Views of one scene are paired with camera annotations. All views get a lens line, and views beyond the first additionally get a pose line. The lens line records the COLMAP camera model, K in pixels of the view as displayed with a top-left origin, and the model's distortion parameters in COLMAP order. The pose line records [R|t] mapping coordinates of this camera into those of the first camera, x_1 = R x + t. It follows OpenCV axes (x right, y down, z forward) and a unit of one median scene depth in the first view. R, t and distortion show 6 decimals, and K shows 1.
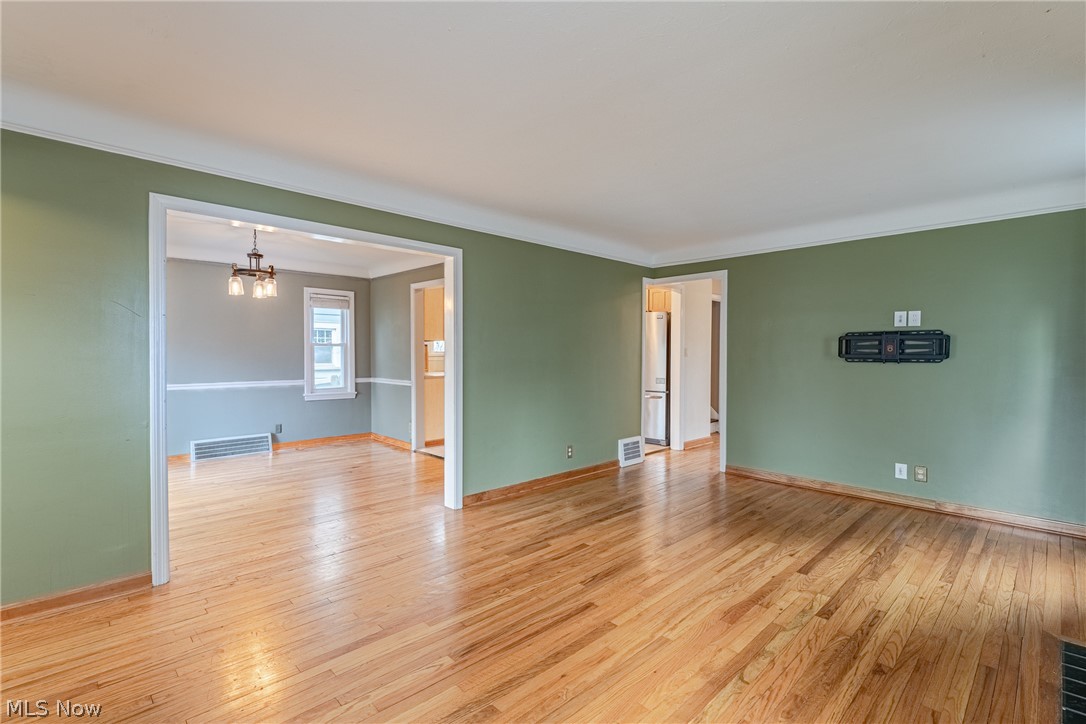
lens RADIAL K [[492.0, 0, 544.1], [0, 492.0, 360.1], [0, 0, 1]] dist [0.001156, 0.000893]
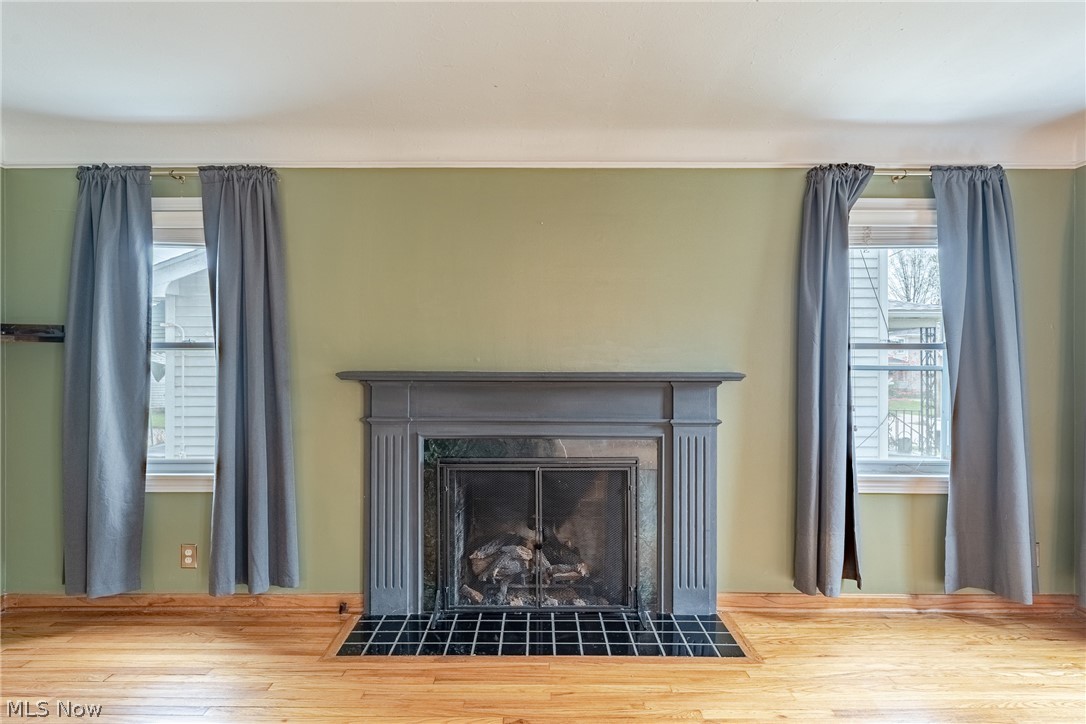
lens RADIAL K [[605.9, 0, 541.5], [0, 605.9, 366.7], [0, 0, 1]] dist [0.002587, -0.000180]
pose [[-0.723024, 0.000452, 0.690823, -0.075850], [0.008544, 0.999929, 0.008288, -0.018425], [-0.690770, 0.011894, -0.722976, 1.208751]]
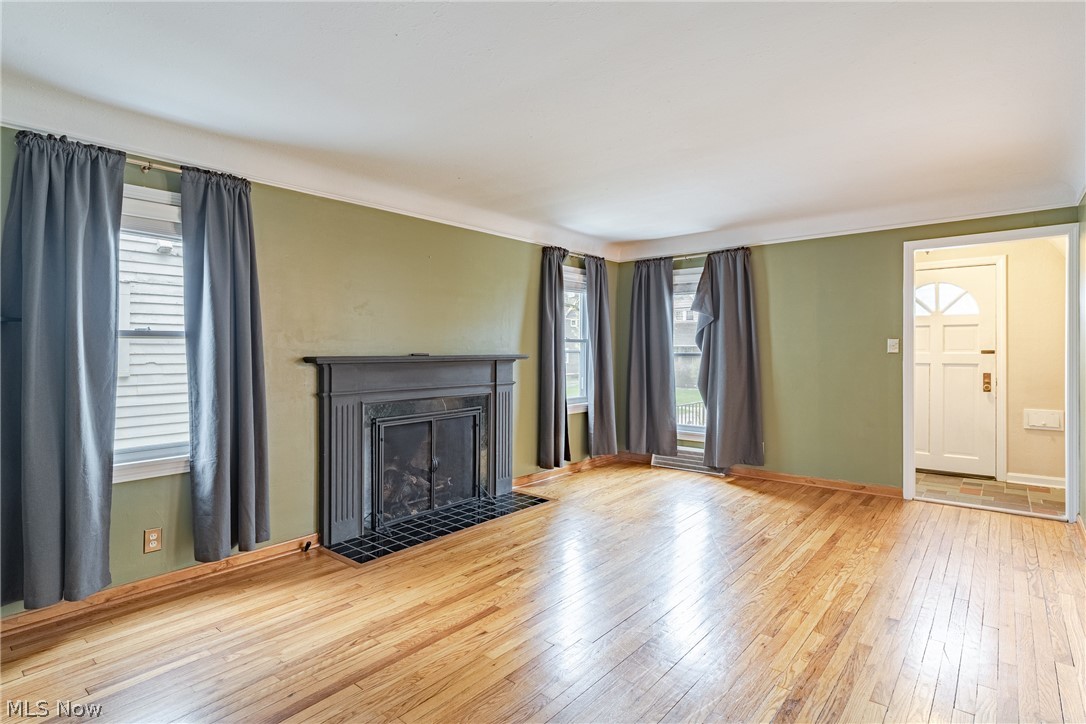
lens RADIAL K [[539.5, 0, 541.9], [0, 539.5, 353.2], [0, 0, 1]] dist [-0.000013, -0.000227]
pose [[-0.994826, 0.003511, -0.101536, 0.530185], [0.001256, 0.999751, 0.022271, -0.038461], [0.101589, 0.022028, -0.994583, 1.918496]]
